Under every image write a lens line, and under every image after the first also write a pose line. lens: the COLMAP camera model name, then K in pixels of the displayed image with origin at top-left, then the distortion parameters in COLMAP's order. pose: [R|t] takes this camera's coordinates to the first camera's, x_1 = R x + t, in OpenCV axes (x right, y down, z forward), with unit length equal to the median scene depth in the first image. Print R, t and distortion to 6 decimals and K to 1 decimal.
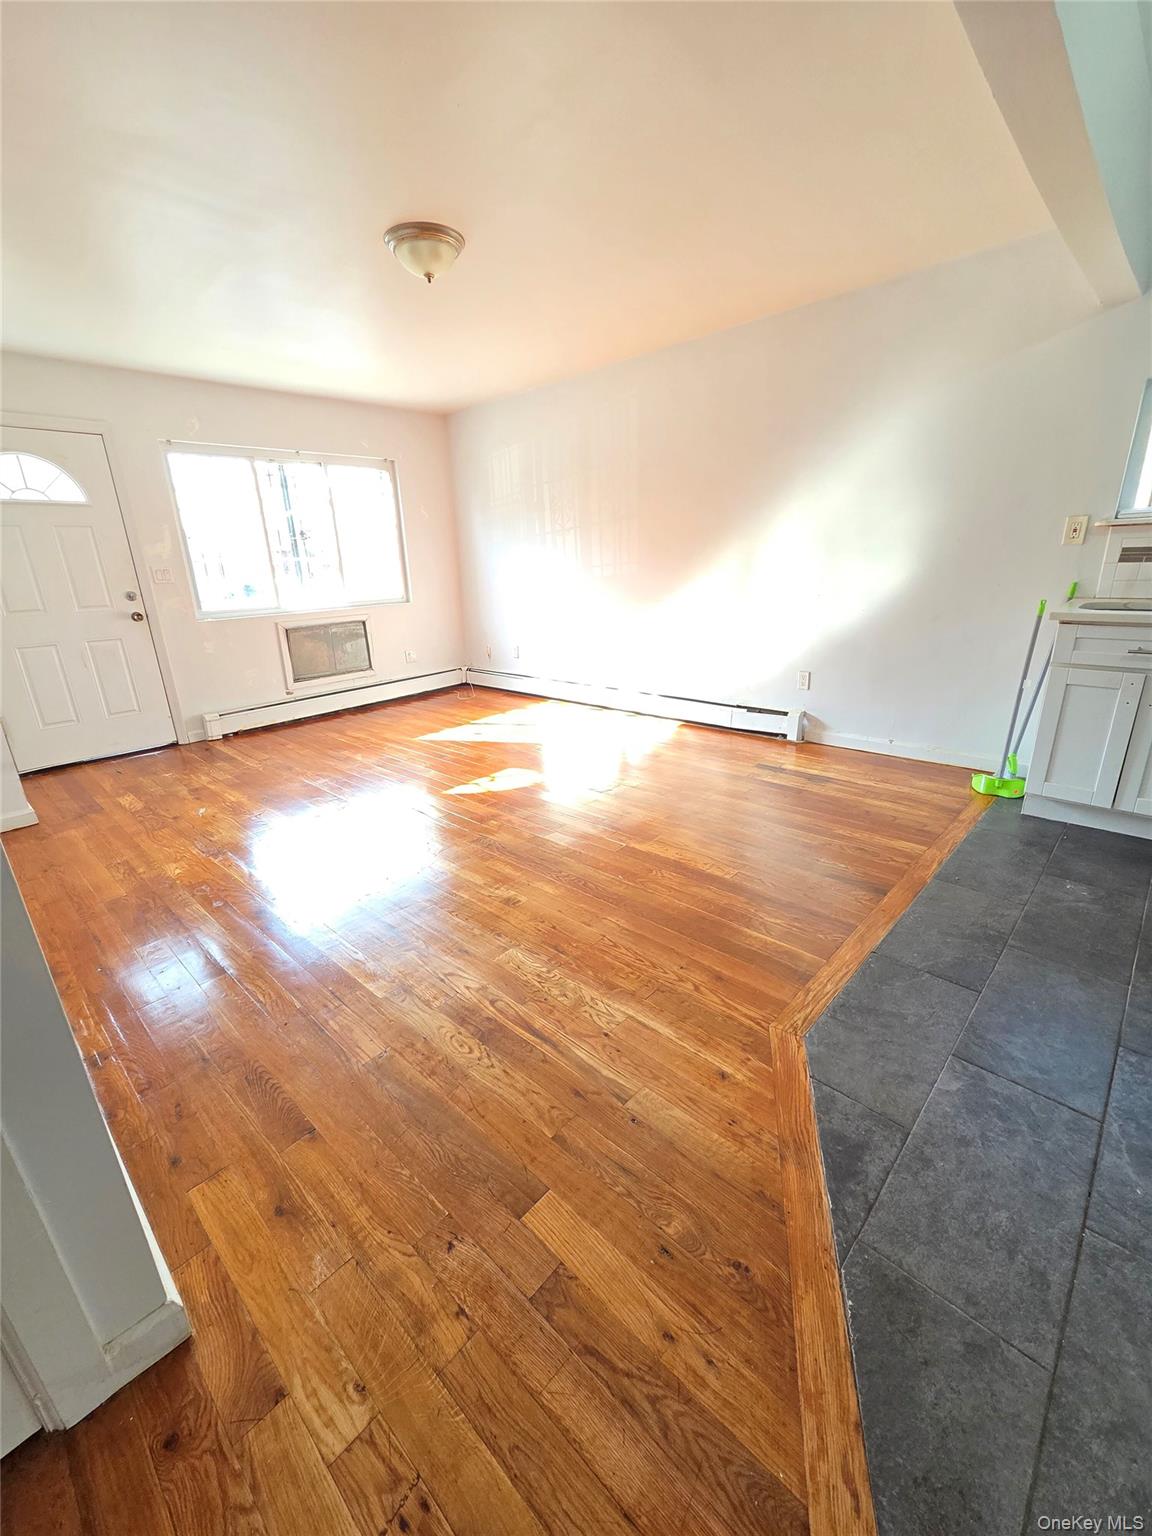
lens RADIAL K [[627.0, 0, 576.0], [0, 627.0, 768.0], [0, 0, 1]] dist [0.003599, -0.000227]
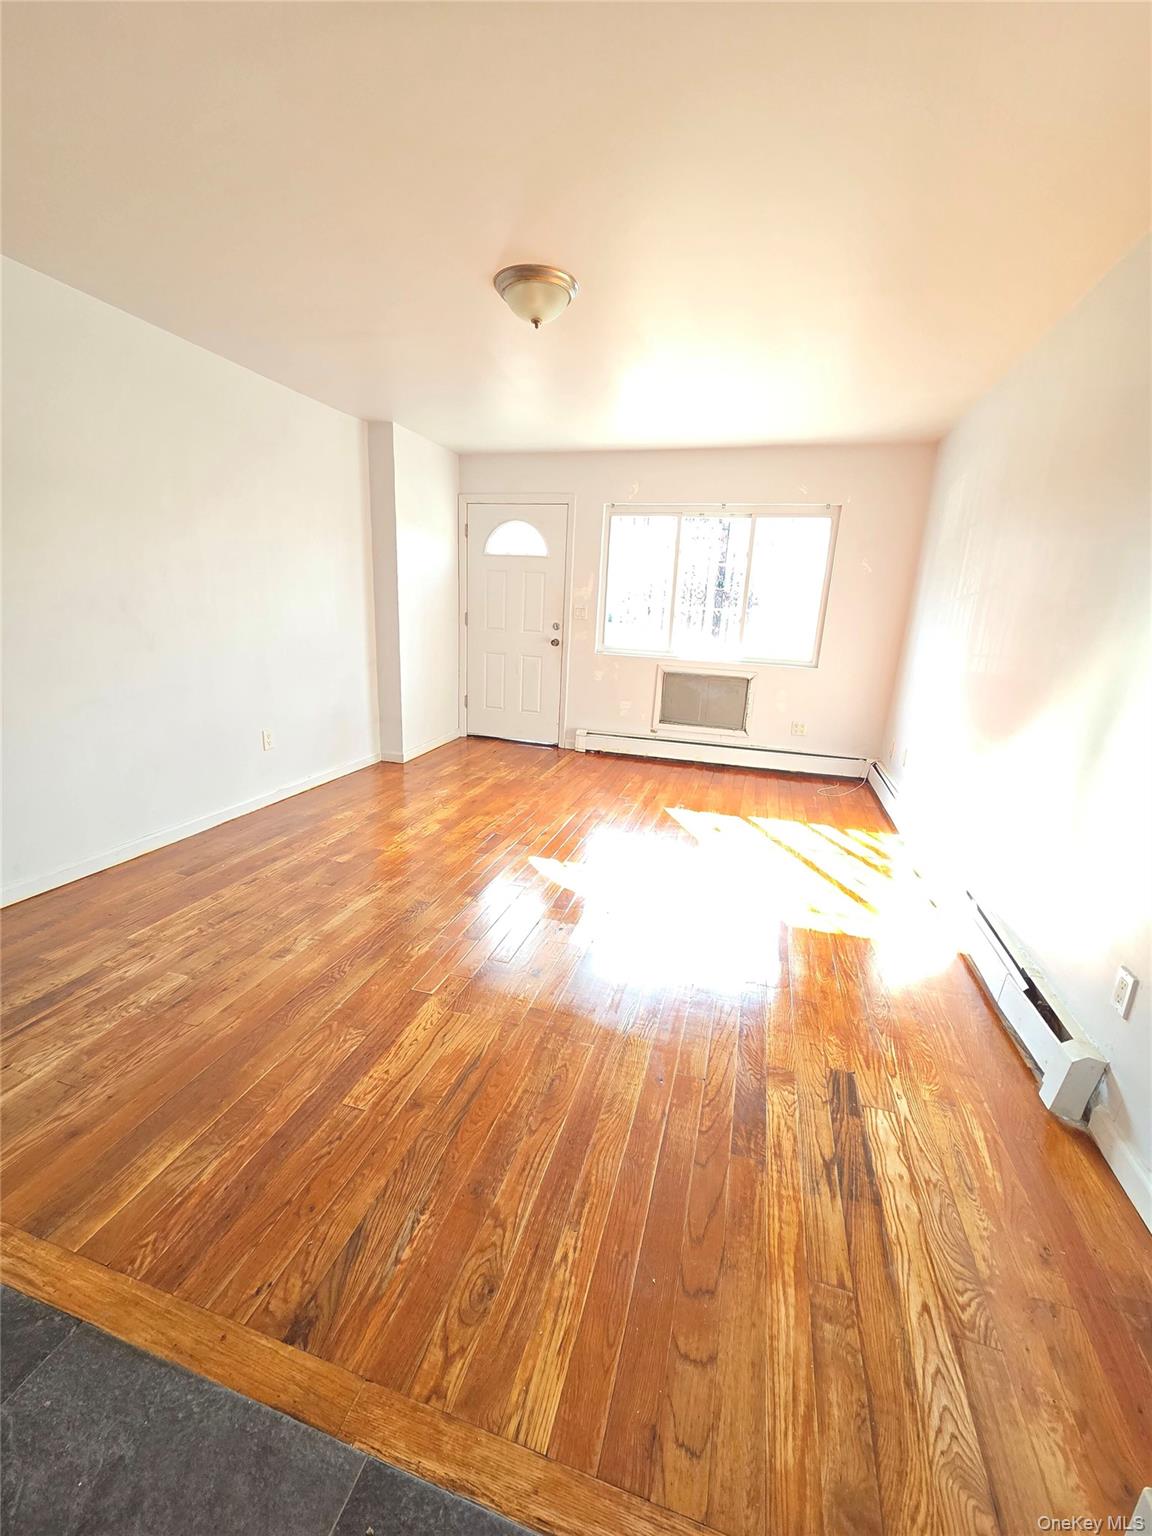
lens RADIAL K [[627.0, 0, 576.0], [0, 627.0, 768.0], [0, 0, 1]] dist [0.003599, -0.000227]
pose [[0.448287, 0.289497, -0.845713, 0.813763], [-0.343819, 0.929163, 0.135815, -0.334130], [0.825123, 0.229888, 0.516066, 0.764041]]
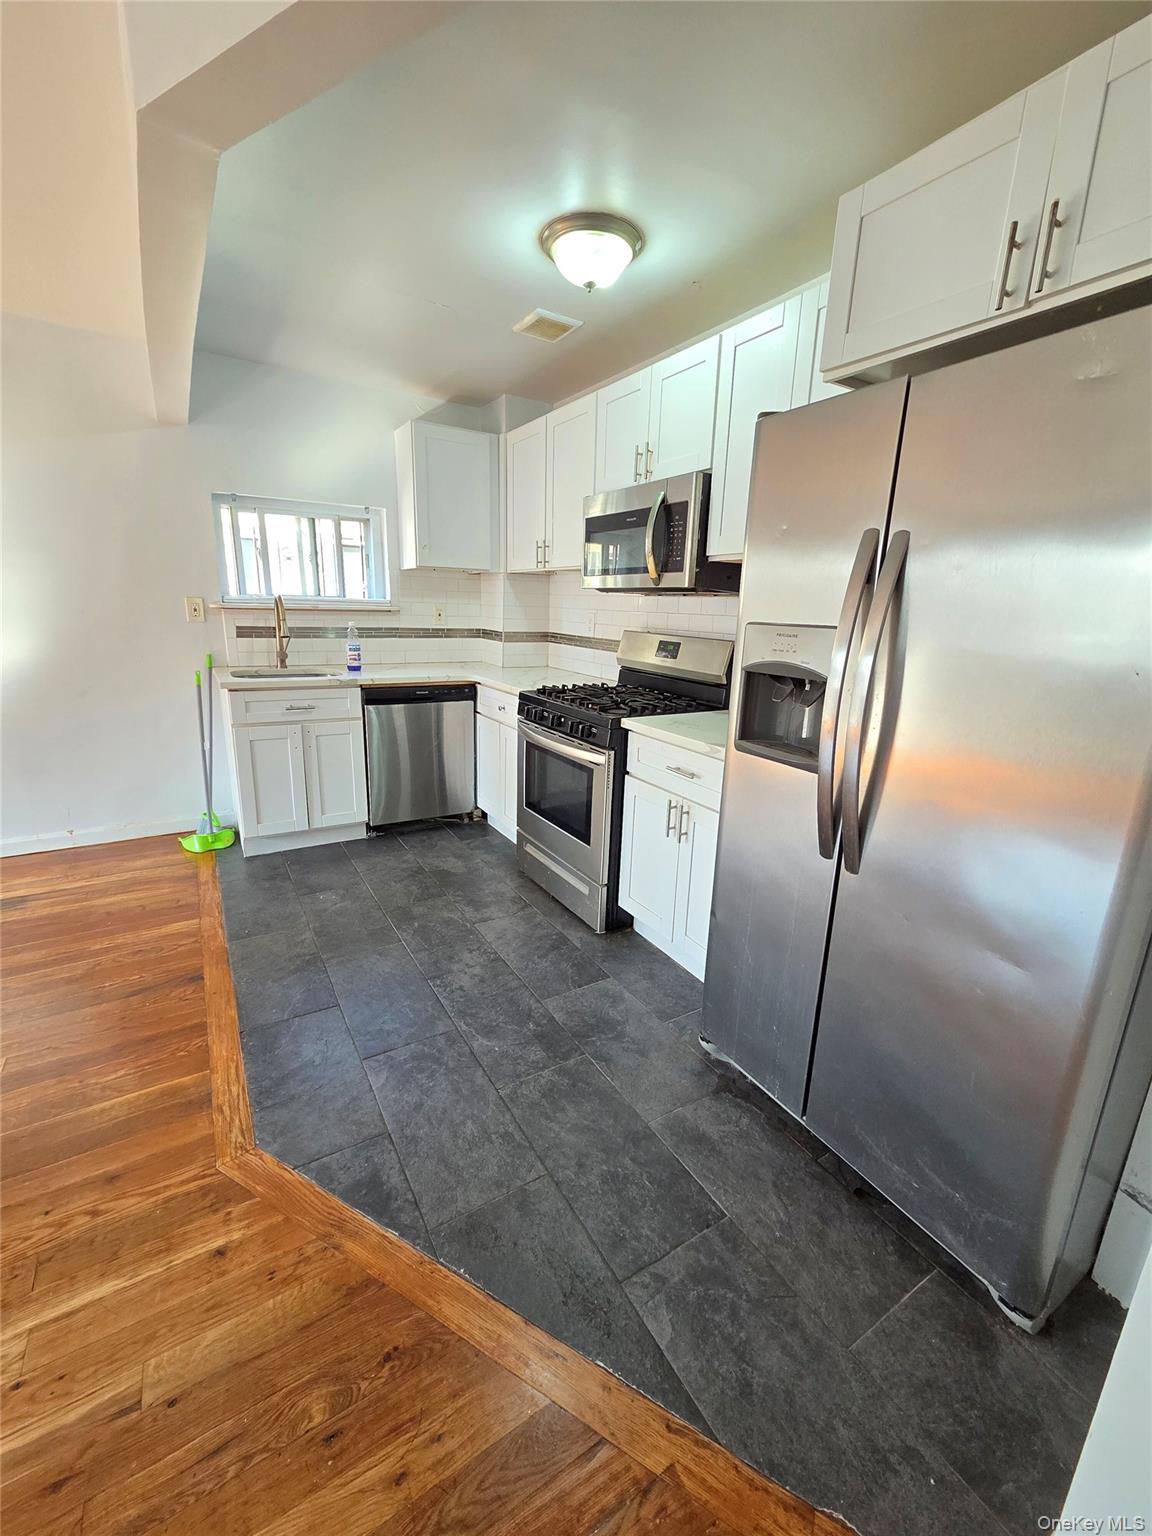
lens RADIAL K [[627.0, 0, 576.0], [0, 627.0, 768.0], [0, 0, 1]] dist [0.003599, -0.000227]
pose [[0.256359, -0.194937, 0.946721, -0.196284], [0.272179, 0.954377, 0.122811, -0.065337], [-0.927469, 0.226193, 0.297720, 0.097052]]
